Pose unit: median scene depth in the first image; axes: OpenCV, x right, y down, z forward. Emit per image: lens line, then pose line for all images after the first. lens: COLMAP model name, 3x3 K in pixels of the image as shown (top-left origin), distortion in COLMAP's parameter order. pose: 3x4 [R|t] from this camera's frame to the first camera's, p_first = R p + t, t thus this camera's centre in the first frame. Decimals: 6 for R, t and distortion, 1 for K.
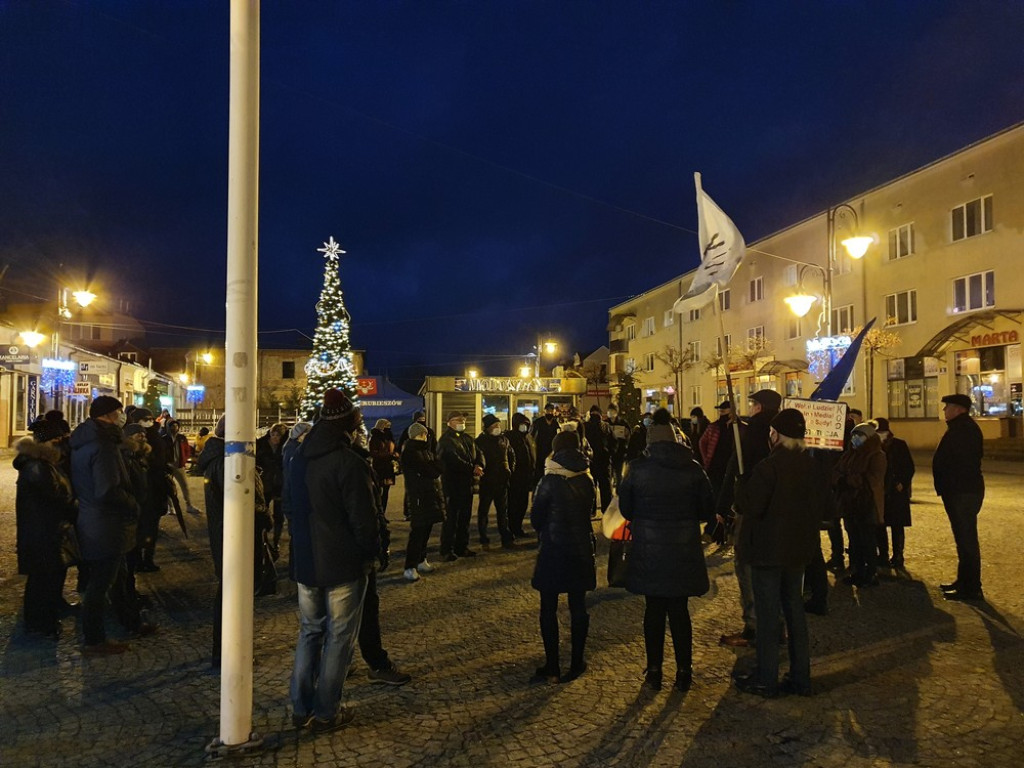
lens RADIAL K [[790.5, 0, 505.2], [0, 790.5, 390.8], [0, 0, 1]] dist [0.001561, 0.000727]
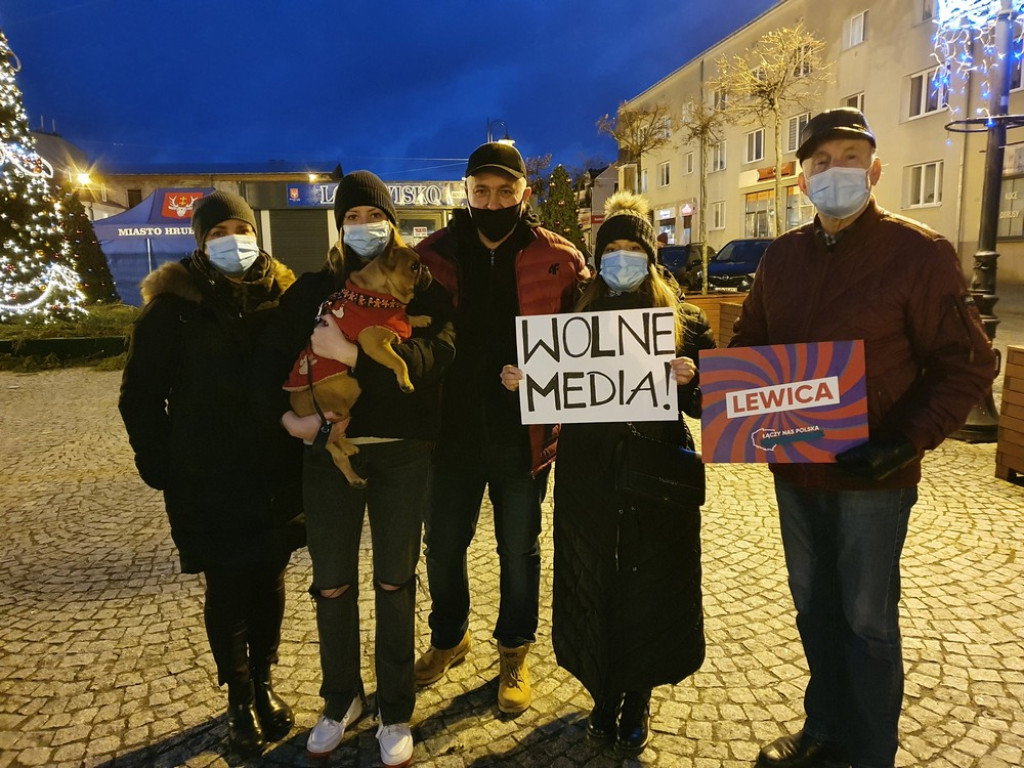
lens RADIAL K [[805.9, 0, 540.6], [0, 805.9, 367.0], [0, 0, 1]] dist [-0.055448, 0.078759]
pose [[0.999786, -0.019180, -0.007713, 0.147336], [0.020241, 0.984071, 0.176619, 0.019292], [0.004202, -0.176737, 0.984249, 0.437598]]
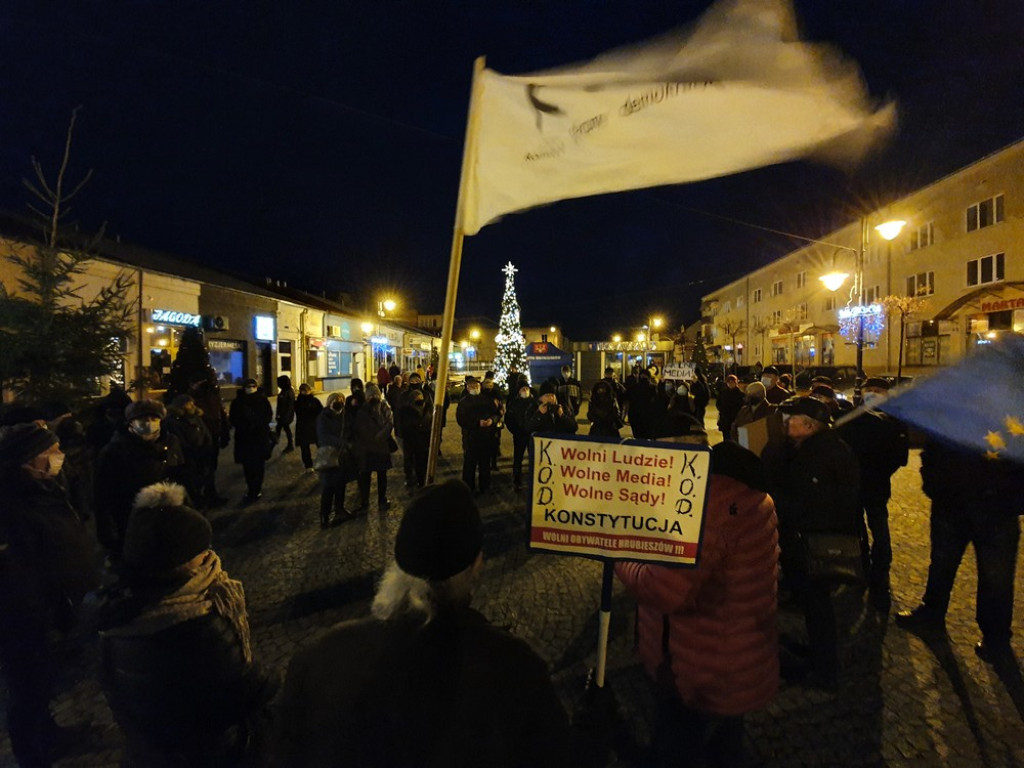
lens RADIAL K [[408.5, 0, 523.1], [0, 408.5, 376.6], [0, 0, 1]] dist [0.001070, -0.010909]
pose [[0.952726, 0.004974, -0.303791, 0.077098], [0.016431, 0.997559, 0.067864, -0.006425], [0.303387, -0.069647, 0.950319, 0.150082]]
